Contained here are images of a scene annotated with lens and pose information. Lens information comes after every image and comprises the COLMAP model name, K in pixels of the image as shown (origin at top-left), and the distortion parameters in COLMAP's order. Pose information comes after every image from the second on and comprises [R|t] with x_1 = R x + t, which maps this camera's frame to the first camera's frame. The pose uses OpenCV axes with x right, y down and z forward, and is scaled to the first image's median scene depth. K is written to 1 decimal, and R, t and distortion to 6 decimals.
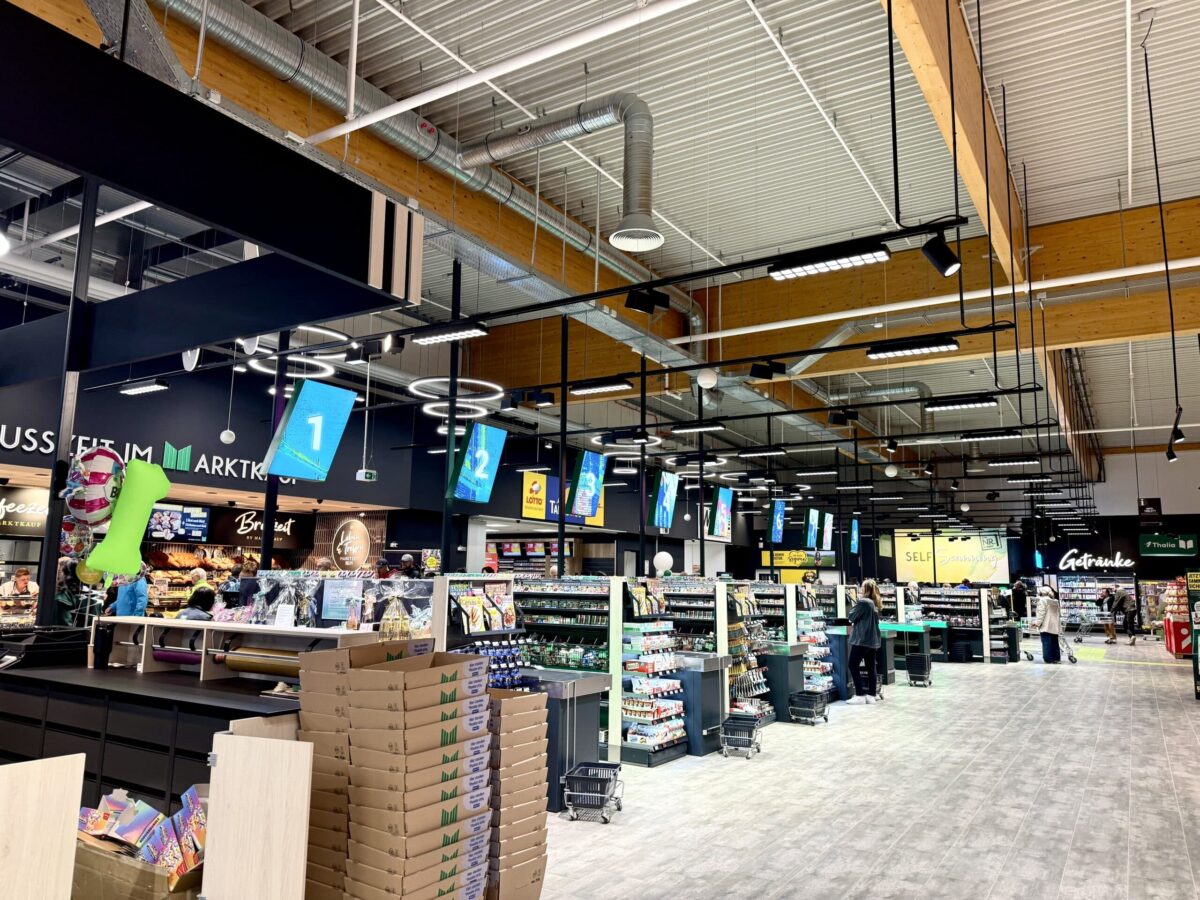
lens RADIAL K [[849.2, 0, 600.0], [0, 849.2, 450.0], [0, 0, 1]] dist [0.001463, 0.001049]
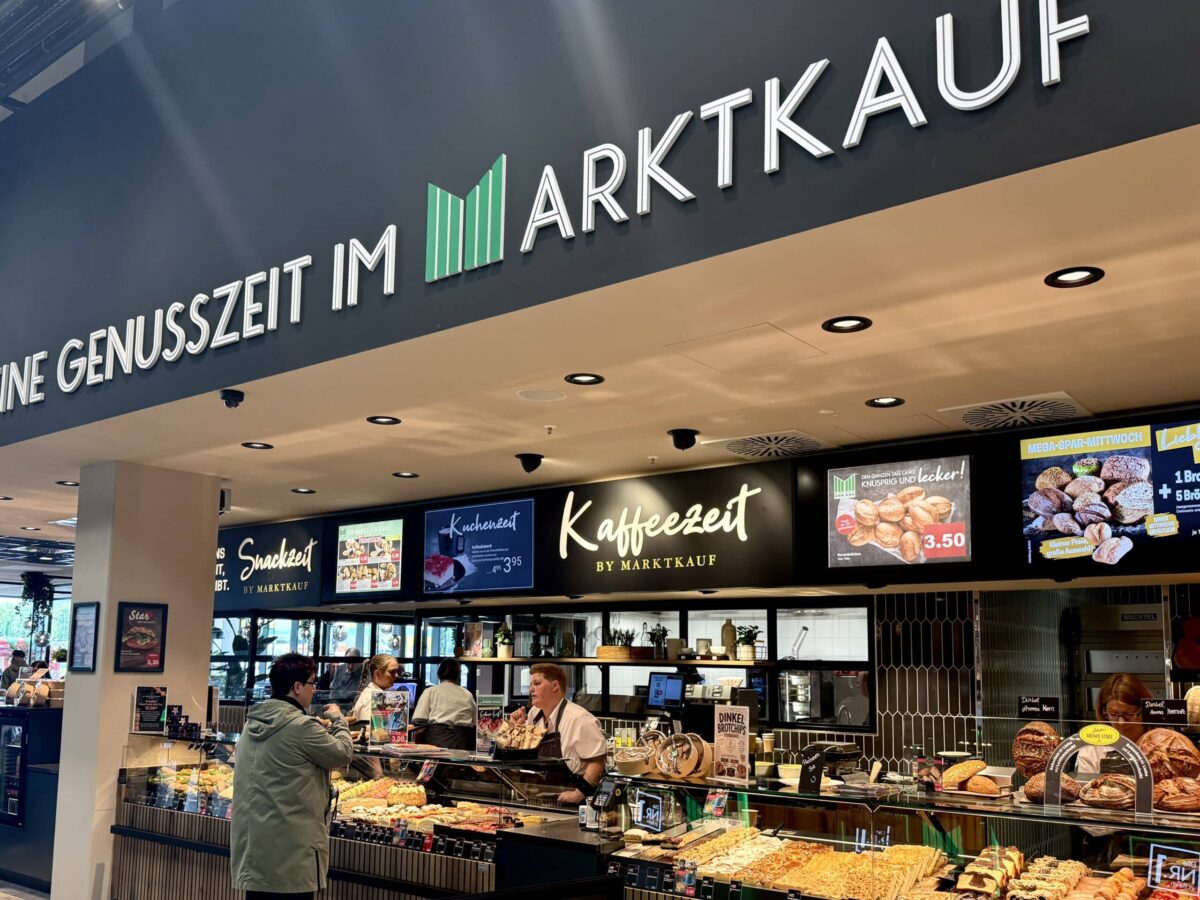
lens RADIAL K [[986.0, 0, 600.0], [0, 986.0, 450.0], [0, 0, 1]] dist [0.001545, -0.000269]
pose [[-0.081997, -0.211389, -0.973957, -0.228948], [0.140795, 0.964990, -0.221296, 0.134676], [0.986637, -0.155274, -0.049363, 1.003425]]
